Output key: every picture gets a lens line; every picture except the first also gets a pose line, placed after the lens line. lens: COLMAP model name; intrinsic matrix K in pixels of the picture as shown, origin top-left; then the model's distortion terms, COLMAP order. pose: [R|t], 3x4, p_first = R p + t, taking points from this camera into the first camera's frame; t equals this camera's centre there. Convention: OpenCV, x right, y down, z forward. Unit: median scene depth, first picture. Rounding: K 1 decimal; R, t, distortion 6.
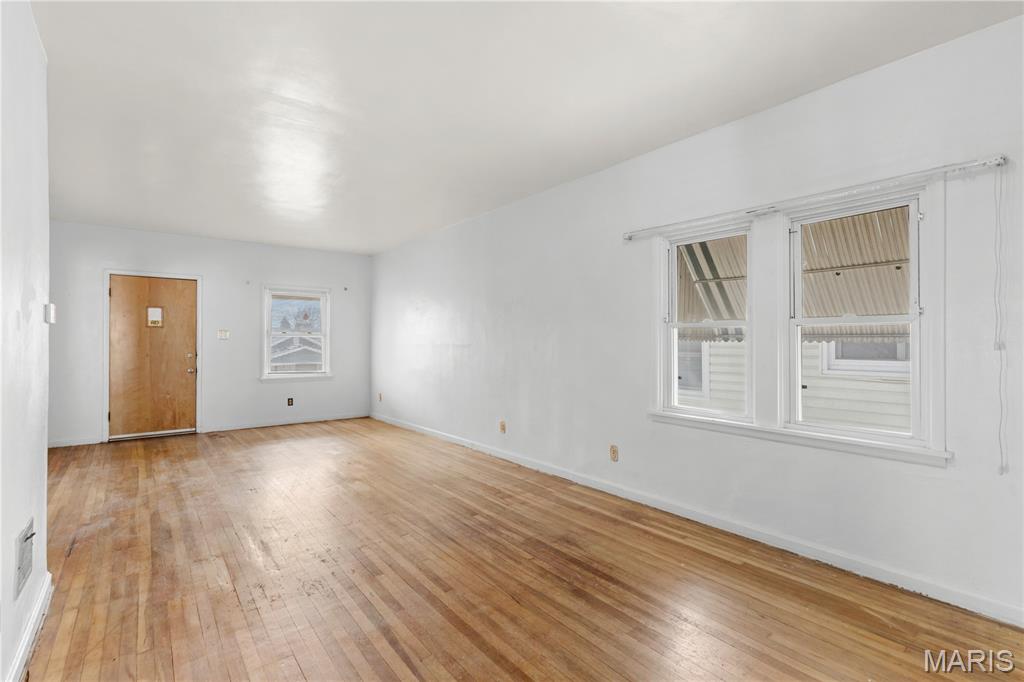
lens RADIAL K [[492.5, 0, 539.1], [0, 492.5, 337.9], [0, 0, 1]] dist [-0.030693, 0.000966]
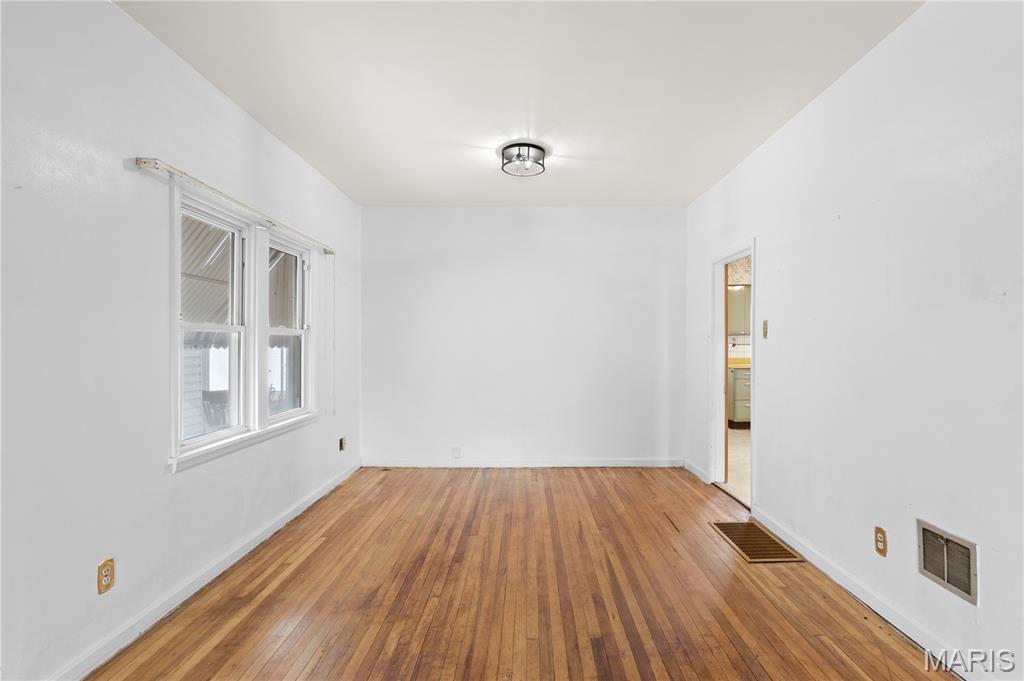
lens RADIAL K [[492.5, 0, 539.1], [0, 492.5, 337.4], [0, 0, 1]] dist [-0.030693, 0.000966]
pose [[-0.782761, 0.005991, 0.622293, -0.632239], [0.002415, 0.999975, -0.006588, -0.005473], [-0.622317, -0.003654, -0.782757, 1.406629]]
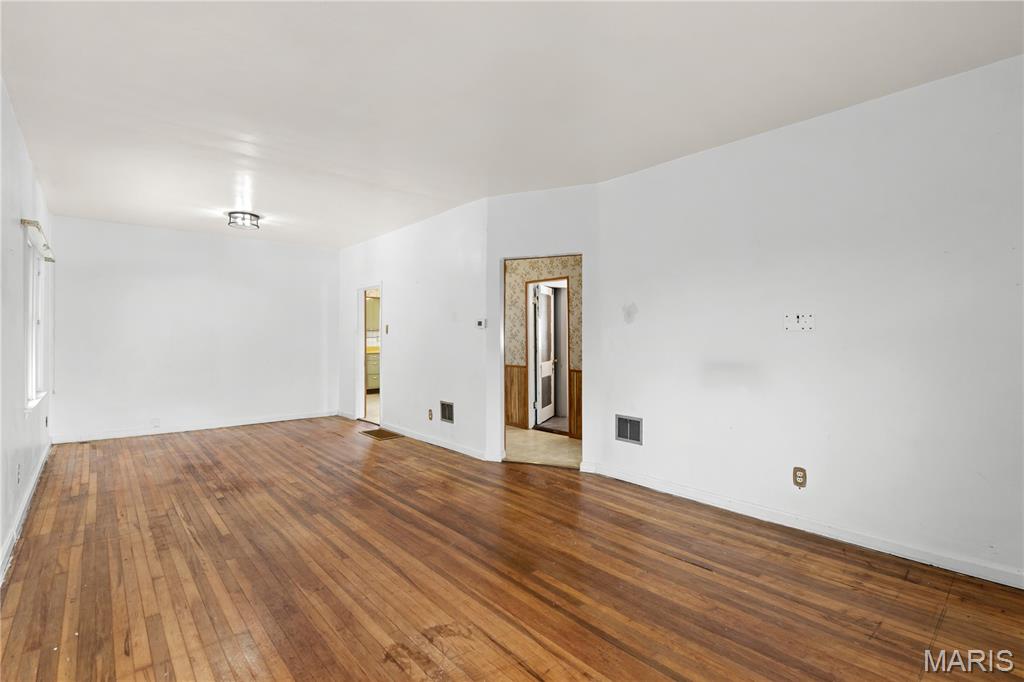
lens RADIAL K [[472.8, 0, 512.0], [0, 472.8, 341.0], [0, 0, 1]] dist [0.000742, 0.000167]
pose [[-0.999979, 0.001153, -0.006314, -0.936157], [0.001077, 0.999927, 0.012037, 0.003979], [0.006327, 0.012030, -0.999908, 2.496378]]
